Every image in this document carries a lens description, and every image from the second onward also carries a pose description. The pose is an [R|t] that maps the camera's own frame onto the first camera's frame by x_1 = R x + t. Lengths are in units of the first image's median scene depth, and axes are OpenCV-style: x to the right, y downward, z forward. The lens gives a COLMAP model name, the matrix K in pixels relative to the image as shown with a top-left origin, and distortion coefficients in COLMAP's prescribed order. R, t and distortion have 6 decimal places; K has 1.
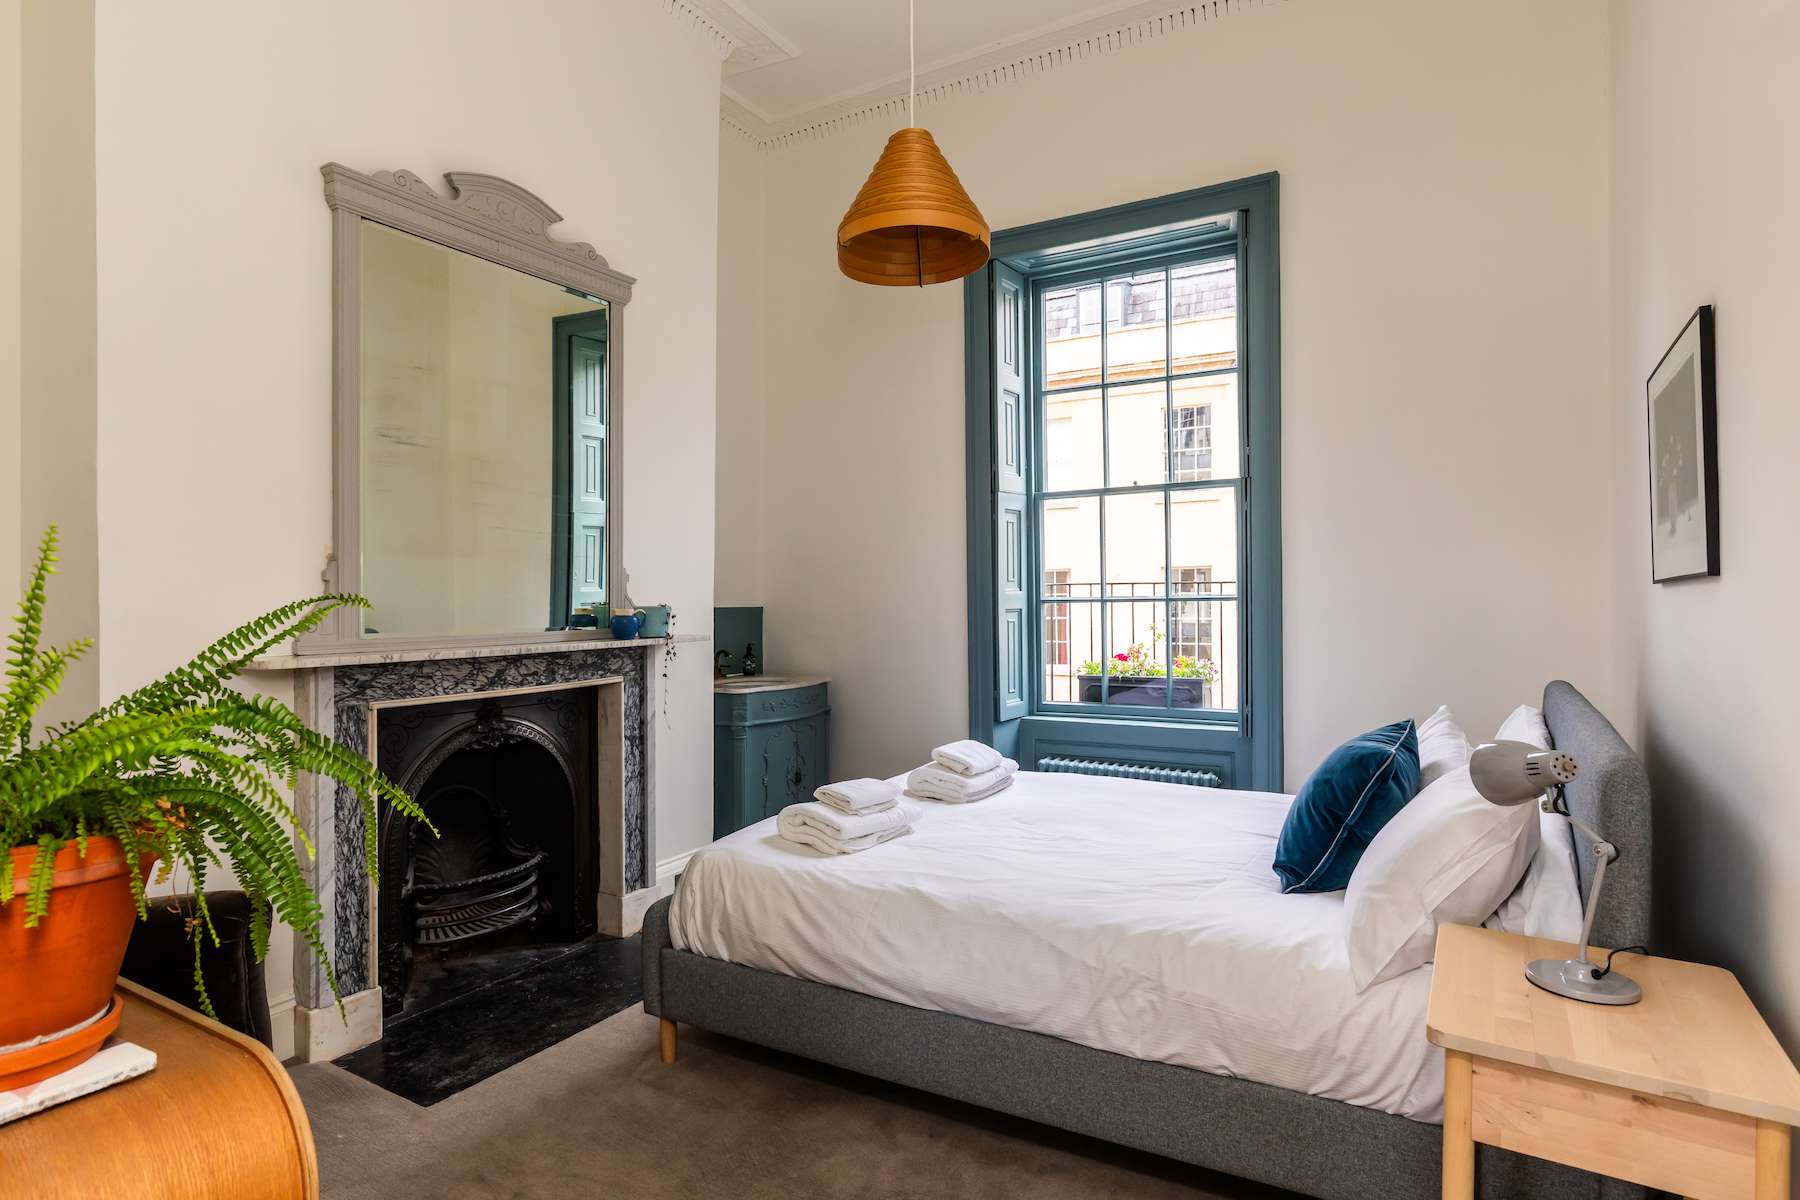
lens RADIAL K [[916.8, 0, 908.7], [0, 916.8, 582.7], [0, 0, 1]] dist [0.004729, 0.000378]
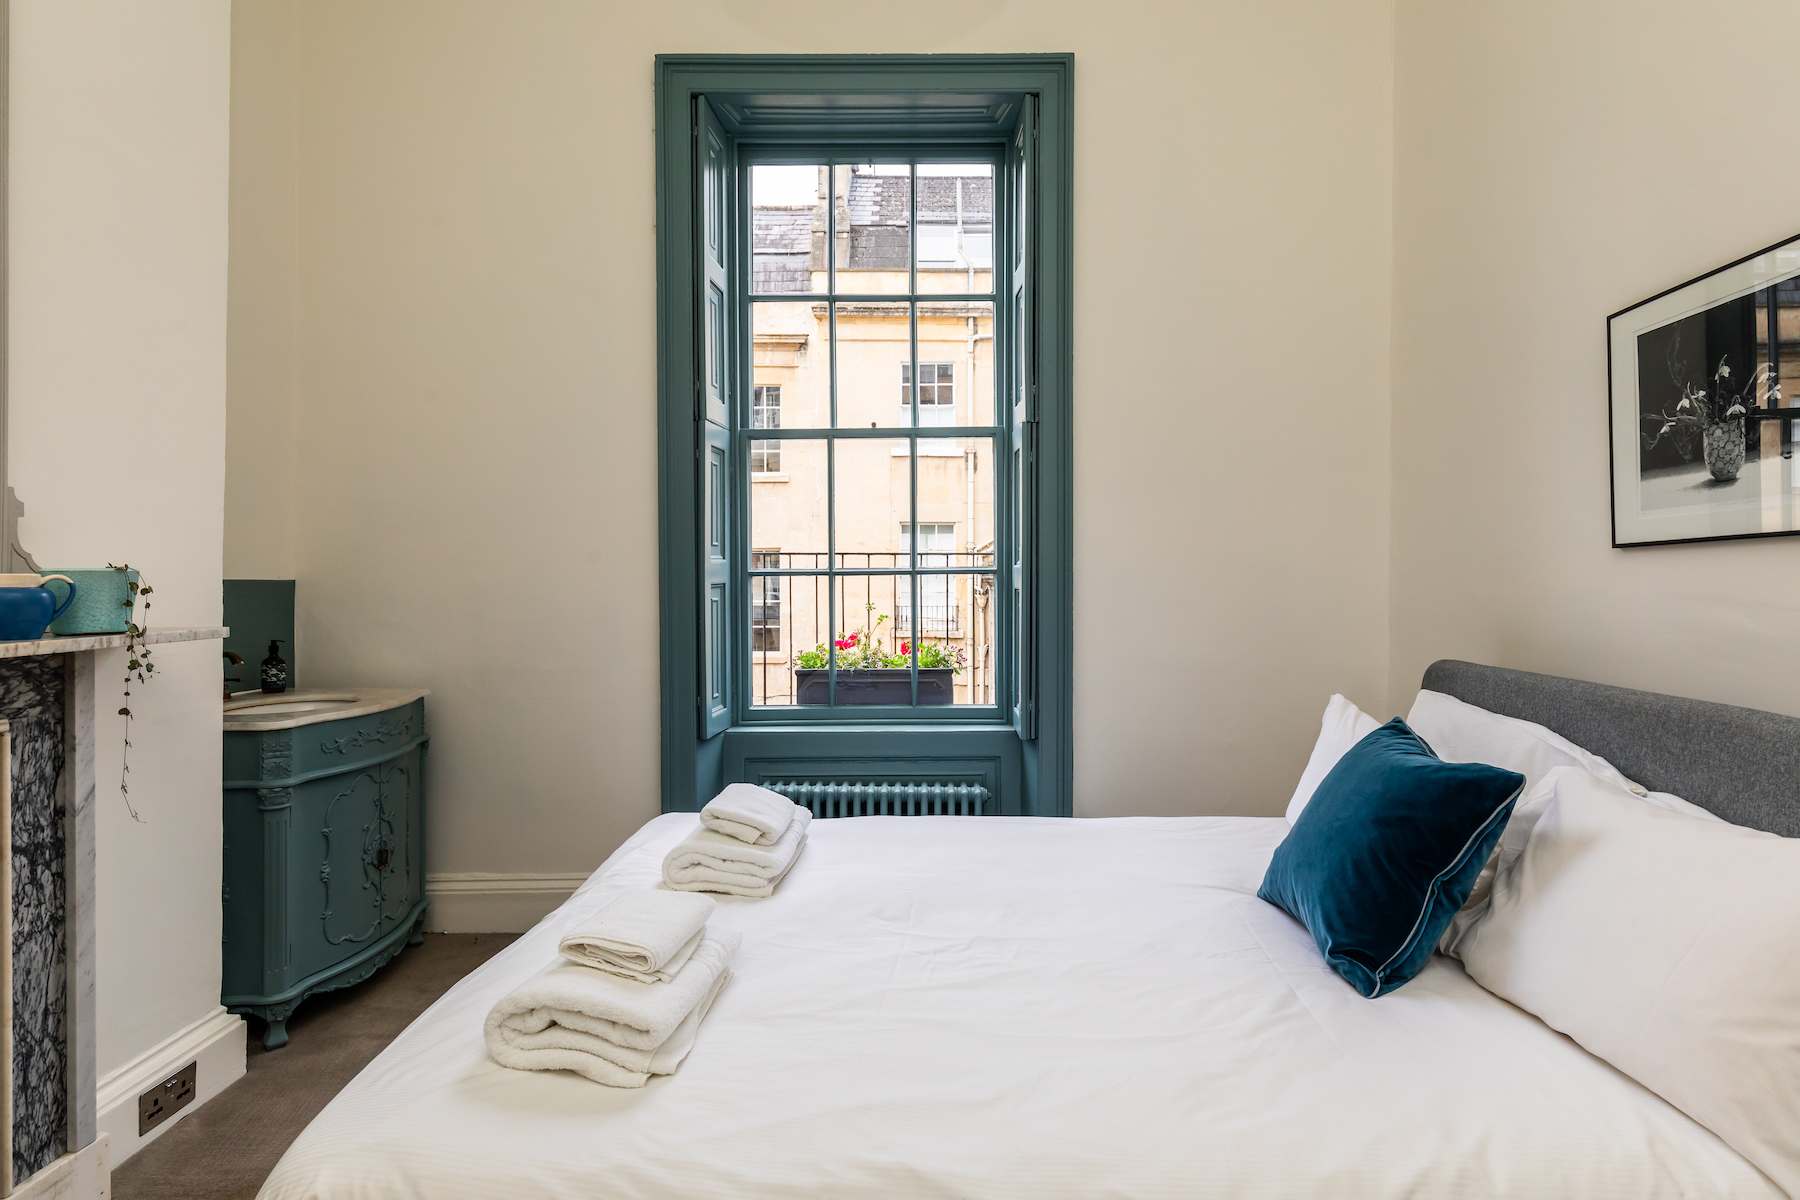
lens RADIAL K [[916.8, 0, 908.7], [0, 916.8, 582.7], [0, 0, 1]] dist [0.004729, 0.000378]
pose [[0.879635, 0.004665, 0.475627, -0.109840], [-0.012618, 0.999829, 0.013530, 0.017379], [-0.475482, -0.017902, 0.879543, 0.310837]]
